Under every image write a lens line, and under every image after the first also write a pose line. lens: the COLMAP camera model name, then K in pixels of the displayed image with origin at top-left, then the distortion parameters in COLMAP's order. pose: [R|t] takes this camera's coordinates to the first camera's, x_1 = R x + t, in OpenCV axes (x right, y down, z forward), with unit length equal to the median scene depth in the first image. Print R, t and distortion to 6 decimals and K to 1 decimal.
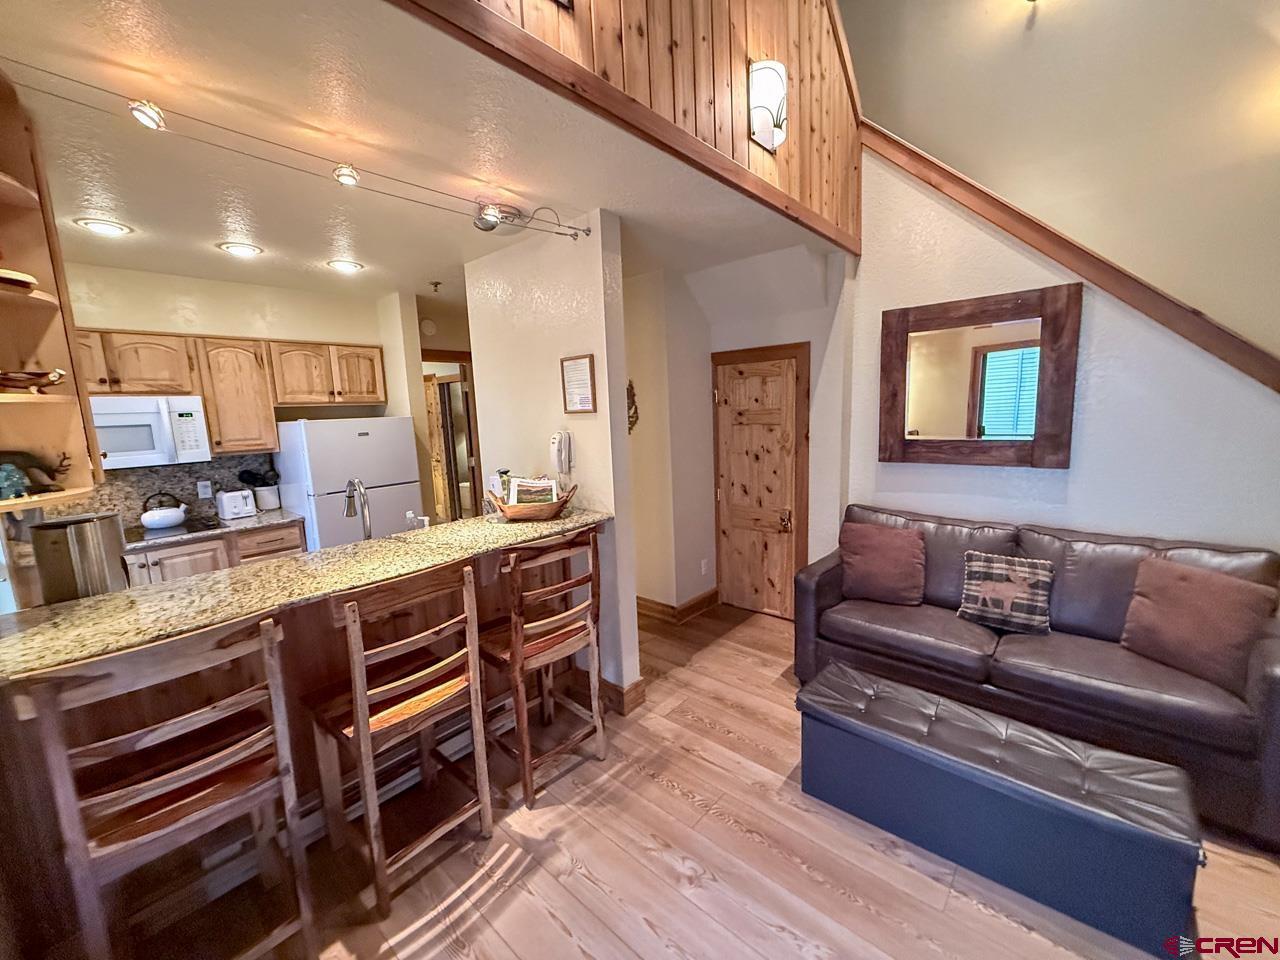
lens RADIAL K [[509.4, 0, 637.8], [0, 509.4, 480.3], [0, 0, 1]] dist [0.000618, -0.000095]
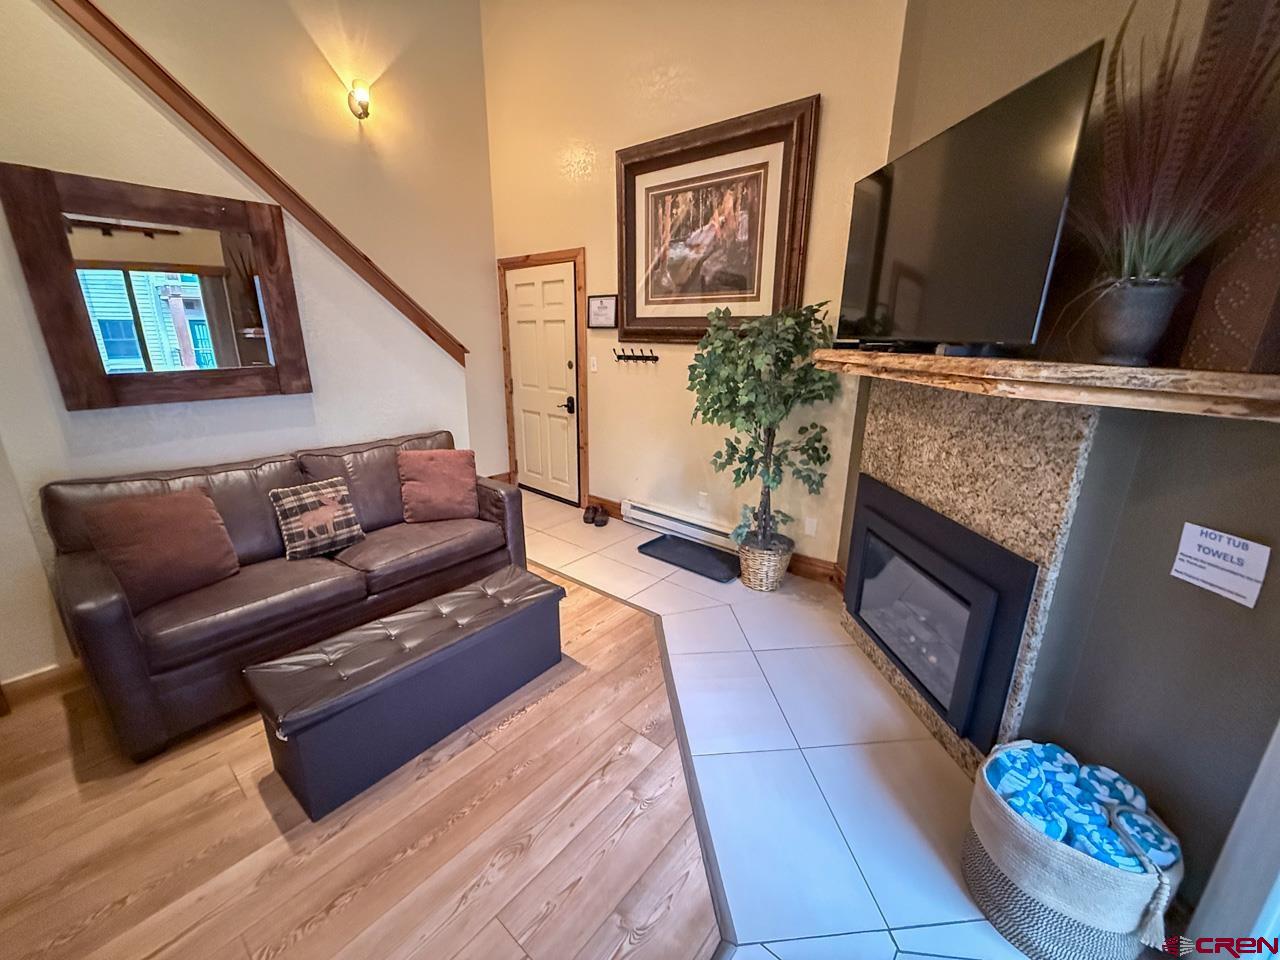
lens RADIAL K [[509.4, 0, 640.8], [0, 509.4, 479.0], [0, 0, 1]] dist [0.000618, -0.000095]
pose [[-0.025072, -0.242014, 0.969949, -0.247688], [0.140163, 0.959819, 0.243110, -0.011054], [-0.989811, 0.142046, 0.009857, 0.328207]]
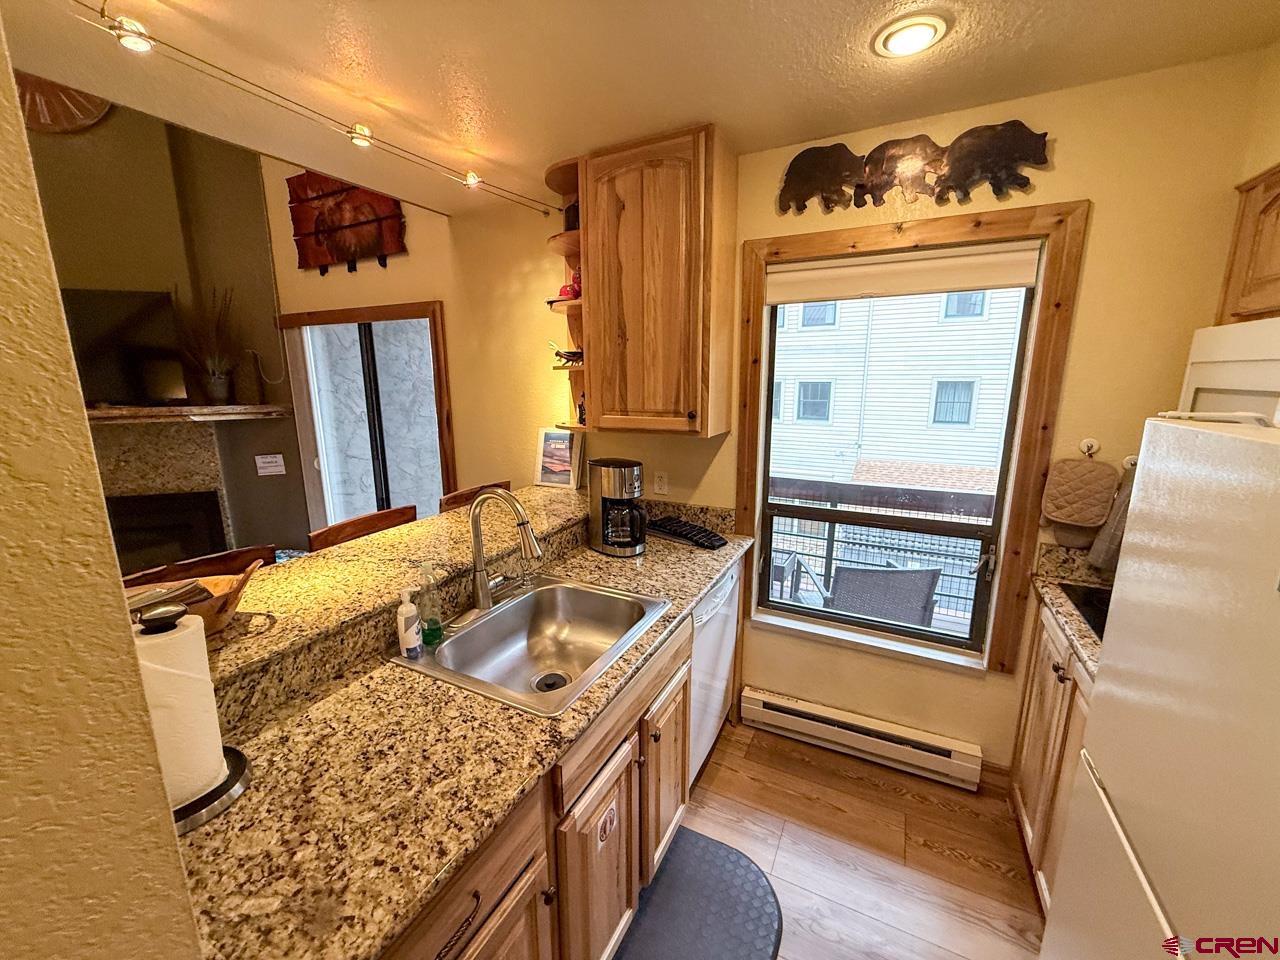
lens RADIAL K [[509.4, 0, 636.1], [0, 509.4, 478.5], [0, 0, 1]] dist [0.000618, -0.000095]
pose [[-0.969121, 0.089874, -0.229625, -0.485865], [0.005642, 0.939052, 0.343729, -0.196041], [0.246522, 0.331820, -0.910562, 1.355580]]
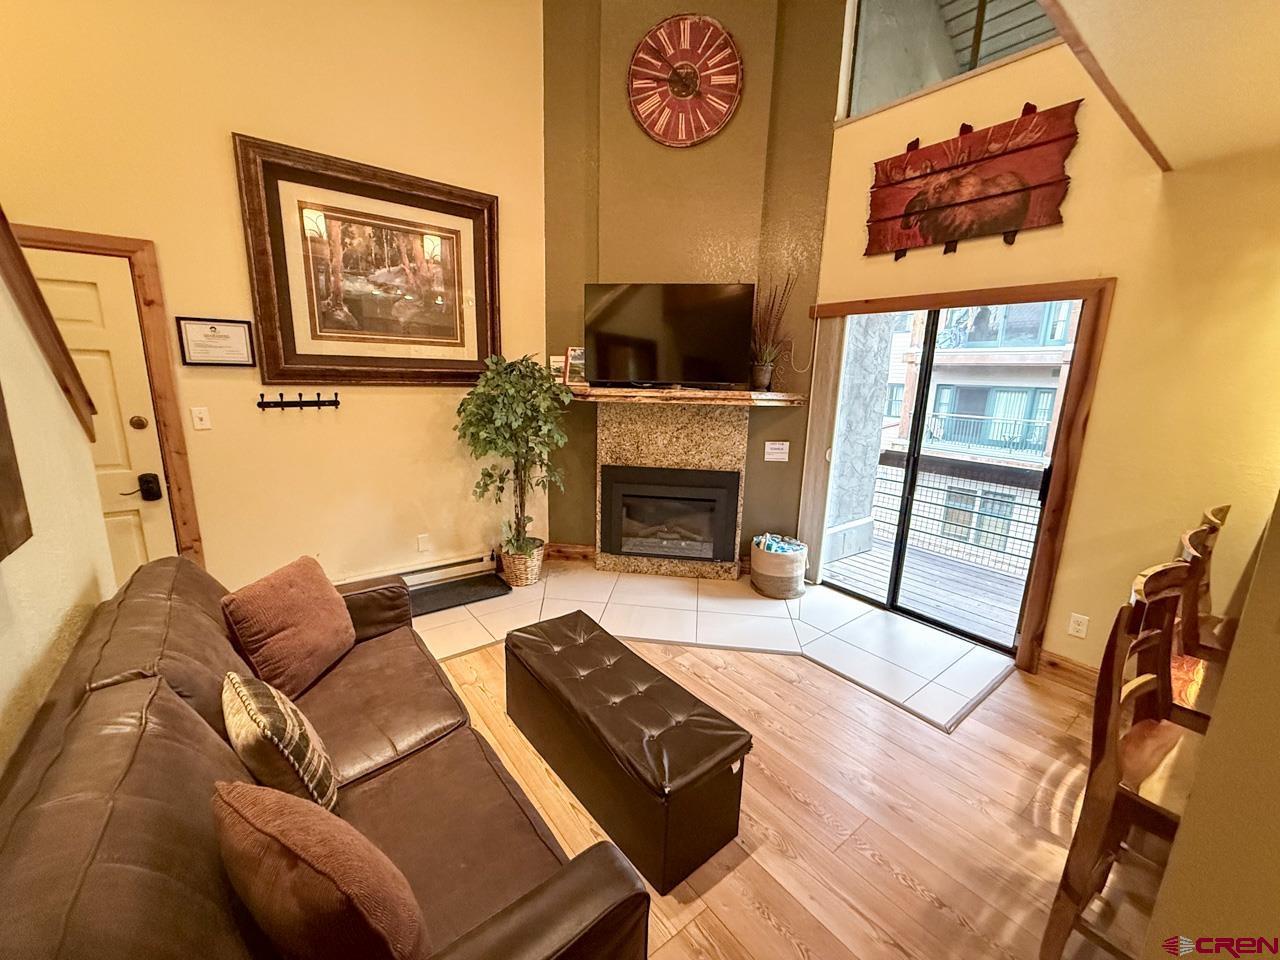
lens RADIAL K [[509.4, 0, 636.0], [0, 509.4, 477.7], [0, 0, 1]] dist [0.000618, -0.000095]
pose [[-0.981187, -0.026801, 0.191192, 0.264223], [0.039679, 0.941181, 0.335565, -0.184606], [-0.188940, 0.336838, -0.922411, 1.249777]]
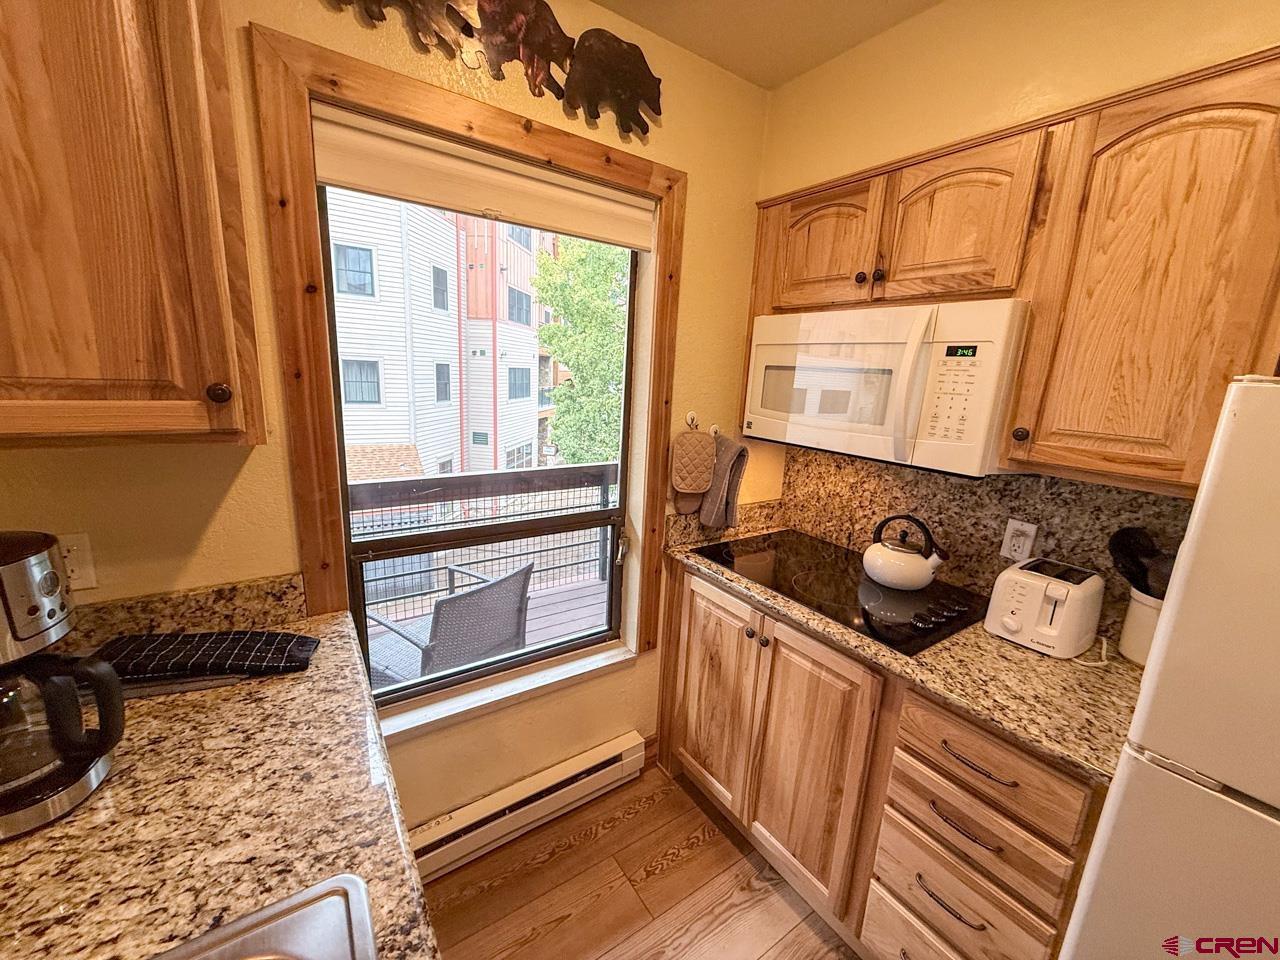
lens RADIAL K [[509.4, 0, 639.8], [0, 509.4, 480.3], [0, 0, 1]] dist [0.000618, -0.000095]
pose [[-0.246706, 0.229097, -0.941621, -0.504938], [-0.183879, 0.942937, 0.277593, -0.112637], [0.951486, 0.241628, -0.190502, 0.995755]]
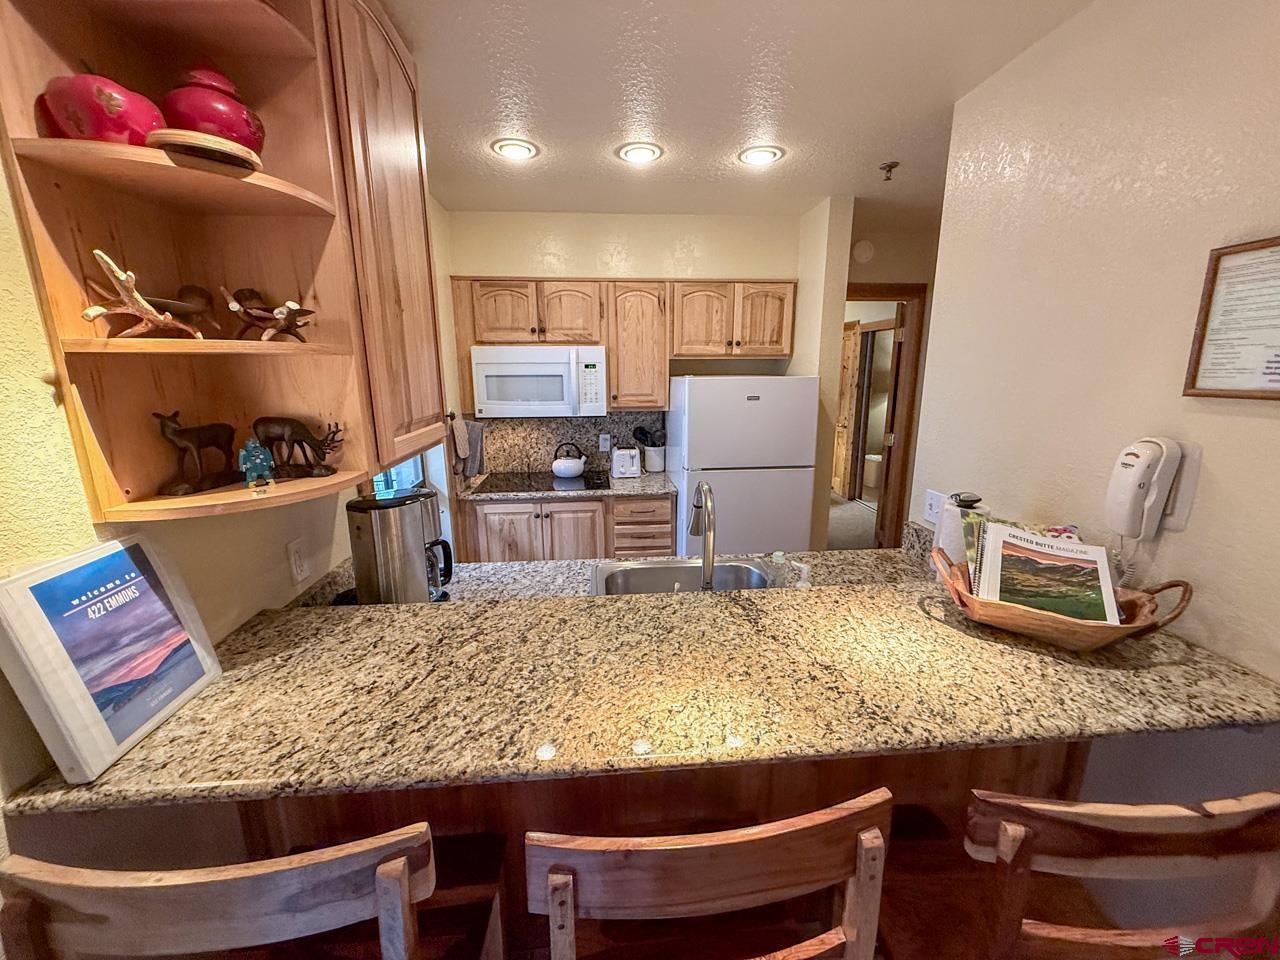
lens RADIAL K [[509.4, 0, 639.4], [0, 509.4, 479.4], [0, 0, 1]] dist [0.000618, -0.000095]
pose [[0.724182, 0.179787, -0.665761, -0.169605], [-0.120429, 0.983553, 0.134609, -0.068026], [0.679012, -0.017305, 0.733923, 0.412507]]
